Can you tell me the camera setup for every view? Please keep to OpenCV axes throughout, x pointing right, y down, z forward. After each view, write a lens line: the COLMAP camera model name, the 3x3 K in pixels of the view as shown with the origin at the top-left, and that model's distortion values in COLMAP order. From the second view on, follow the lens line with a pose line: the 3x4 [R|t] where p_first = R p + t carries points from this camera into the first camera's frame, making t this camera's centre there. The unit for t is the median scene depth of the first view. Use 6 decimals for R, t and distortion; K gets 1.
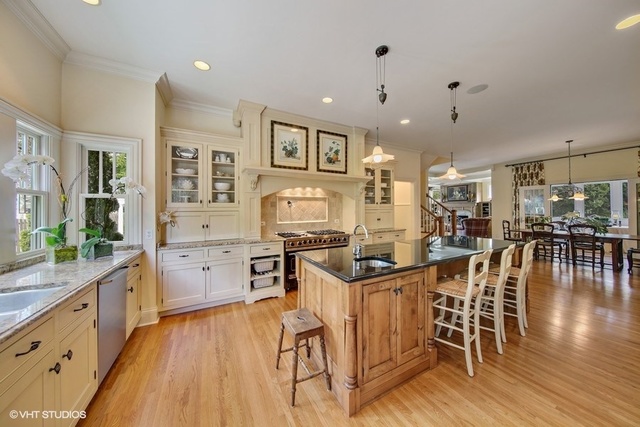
lens RADIAL K [[210.9, 0, 322.5], [0, 210.9, 209.8], [0, 0, 1]] dist [0.000990, 0.000020]
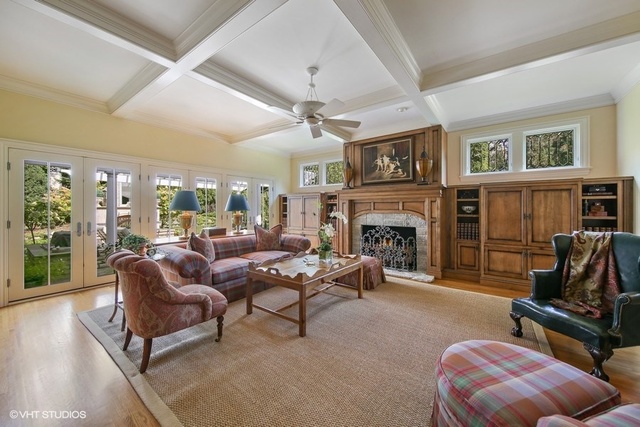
lens RADIAL K [[238.9, 0, 319.1], [0, 238.9, 210.7], [0, 0, 1]] dist [-0.002767, -0.000178]
pose [[0.908525, 0.002300, 0.417825, 0.596501], [-0.004643, 0.999979, 0.004591, 0.001810], [-0.417805, -0.006111, 0.908516, 1.102781]]
